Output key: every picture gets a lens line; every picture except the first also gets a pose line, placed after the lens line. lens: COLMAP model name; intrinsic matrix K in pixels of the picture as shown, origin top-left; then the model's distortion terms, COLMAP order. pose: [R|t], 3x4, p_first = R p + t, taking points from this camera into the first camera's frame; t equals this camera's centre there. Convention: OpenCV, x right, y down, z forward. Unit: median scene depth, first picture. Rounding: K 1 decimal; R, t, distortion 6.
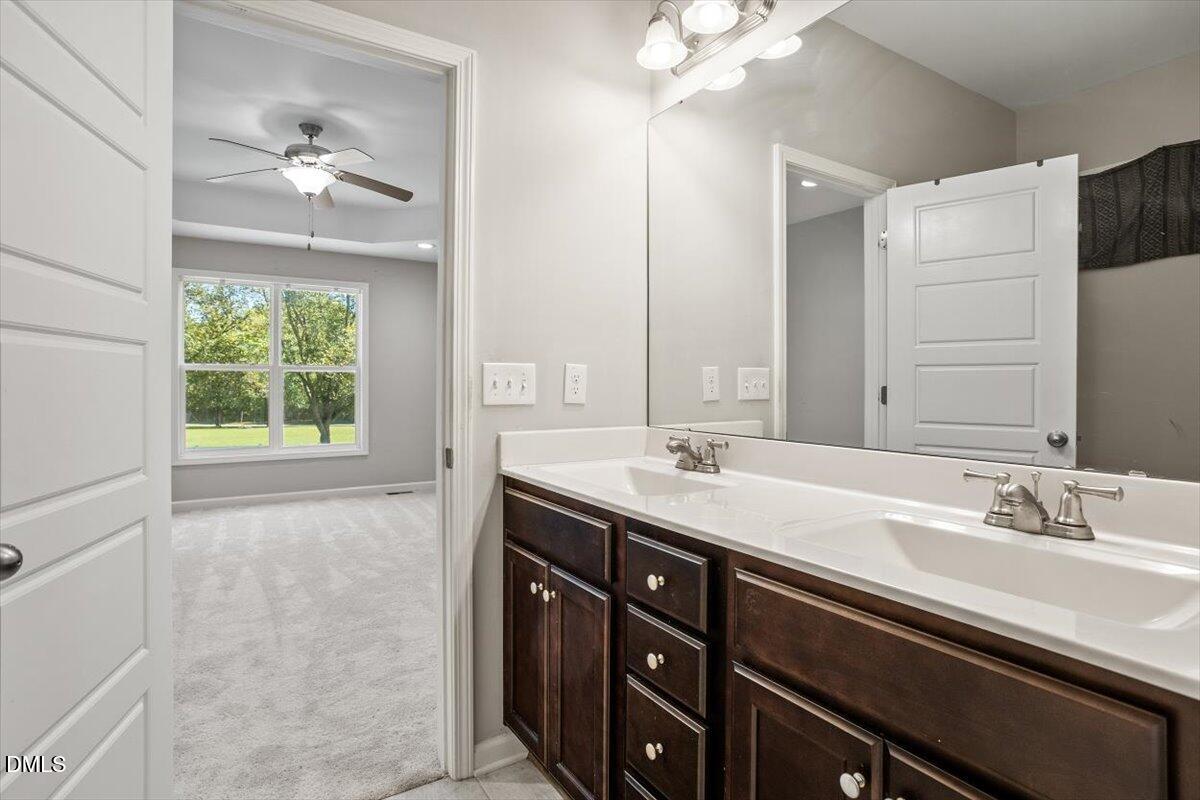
lens RADIAL K [[611.6, 0, 598.6], [0, 611.6, 381.9], [0, 0, 1]] dist [-0.001286, 0.000364]
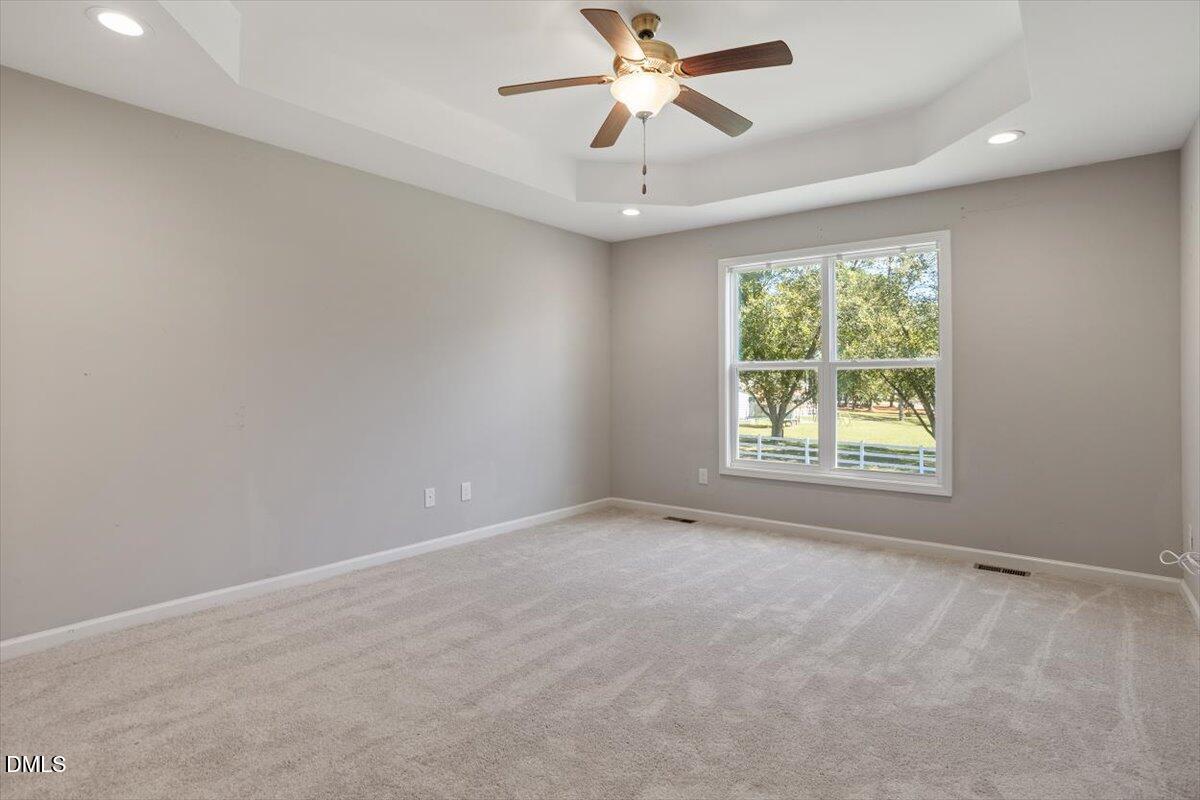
lens RADIAL K [[611.6, 0, 598.6], [0, 611.6, 381.9], [0, 0, 1]] dist [-0.001286, 0.000364]
pose [[0.347914, -0.001293, -0.937525, 0.104742], [-0.002998, 0.999992, -0.002492, 0.000717], [0.937521, 0.003677, 0.347908, 0.466555]]
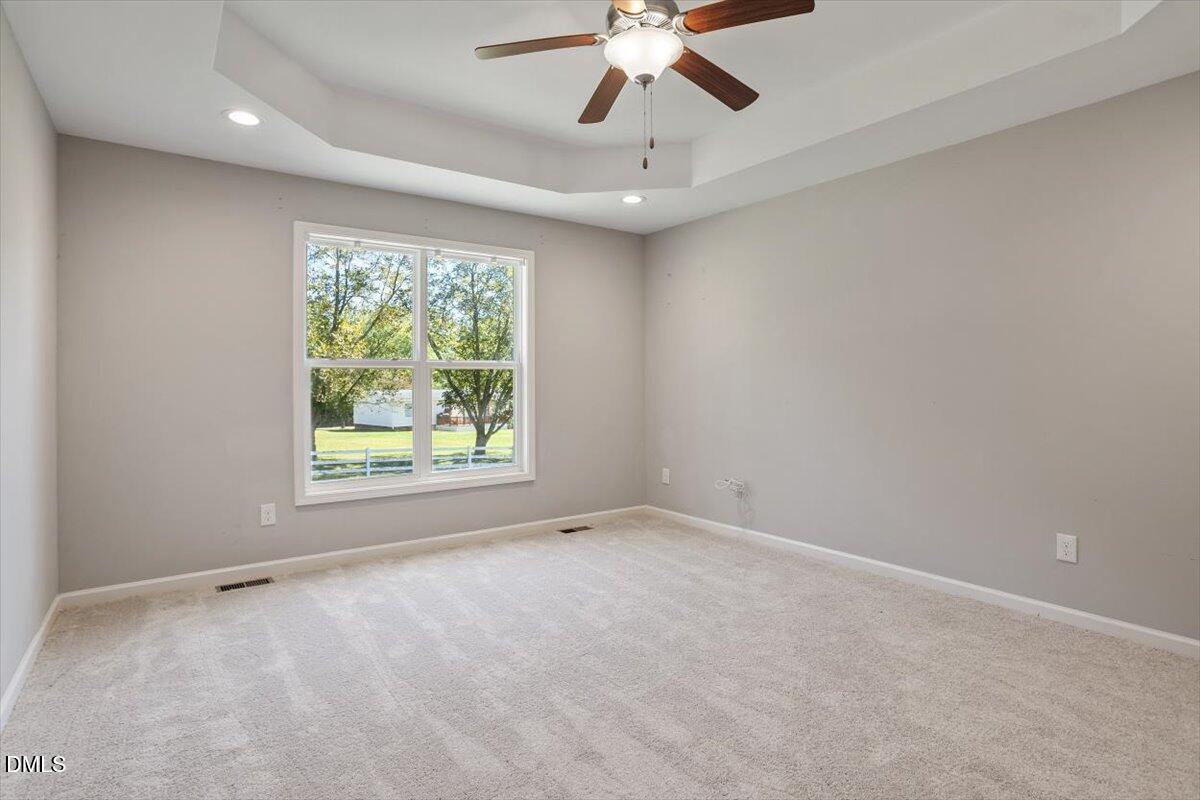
lens RADIAL K [[632.8, 0, 616.0], [0, 632.8, 378.1], [0, 0, 1]] dist [0.002795, 0.001191]
pose [[0.998192, -0.007866, 0.059594, -0.351724], [0.007893, 0.999969, -0.000210, -0.005719], [-0.059590, 0.000680, 0.998223, 0.237437]]
